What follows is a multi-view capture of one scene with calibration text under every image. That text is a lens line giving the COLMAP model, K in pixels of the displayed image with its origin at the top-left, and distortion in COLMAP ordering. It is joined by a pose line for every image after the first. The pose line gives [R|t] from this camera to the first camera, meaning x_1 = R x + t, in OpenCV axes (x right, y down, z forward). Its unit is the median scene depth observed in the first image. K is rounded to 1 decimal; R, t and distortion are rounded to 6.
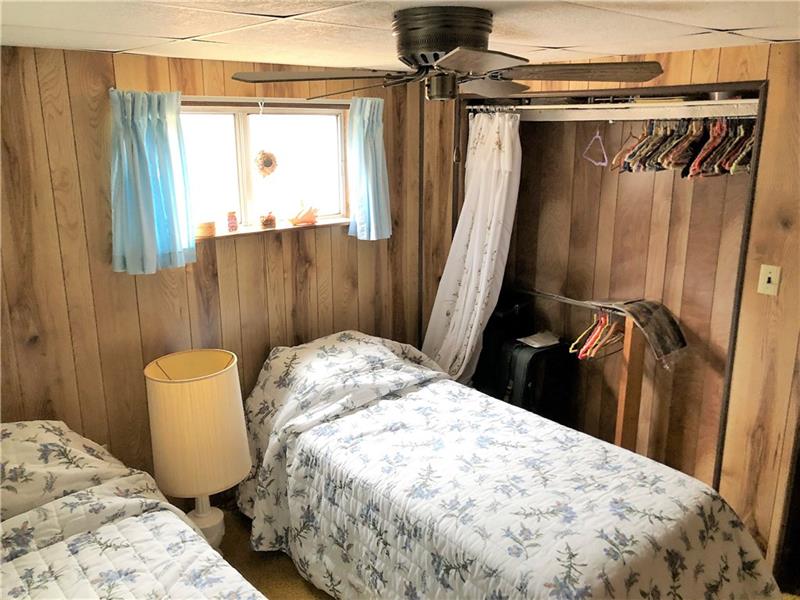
lens RADIAL K [[649.4, 0, 382.6], [0, 649.4, 298.9], [0, 0, 1]] dist [0.003431, -0.000491]
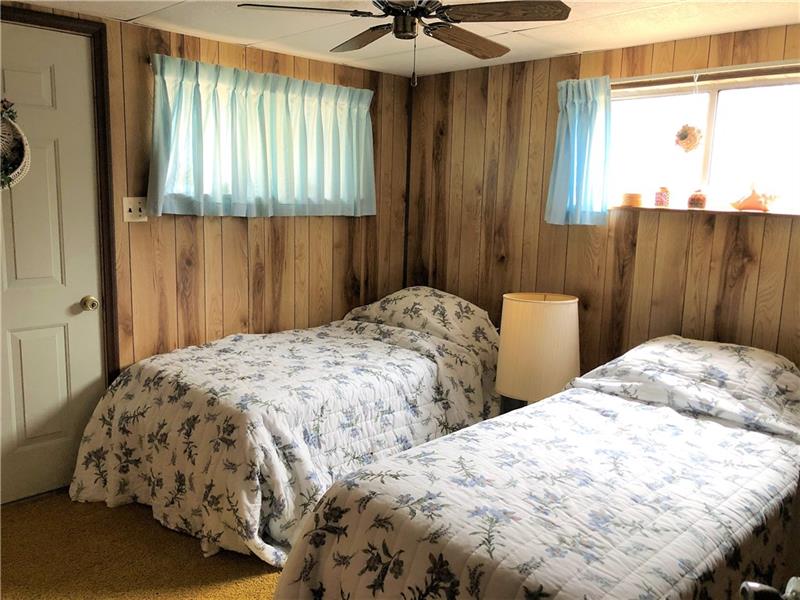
lens RADIAL K [[649.4, 0, 382.6], [0, 649.4, 298.9], [0, 0, 1]] dist [0.003431, -0.000491]
pose [[0.043754, 0.173337, -0.983890, 0.808539], [-0.281834, 0.946975, 0.154300, -0.001061], [0.958465, 0.270542, 0.090287, 0.553135]]
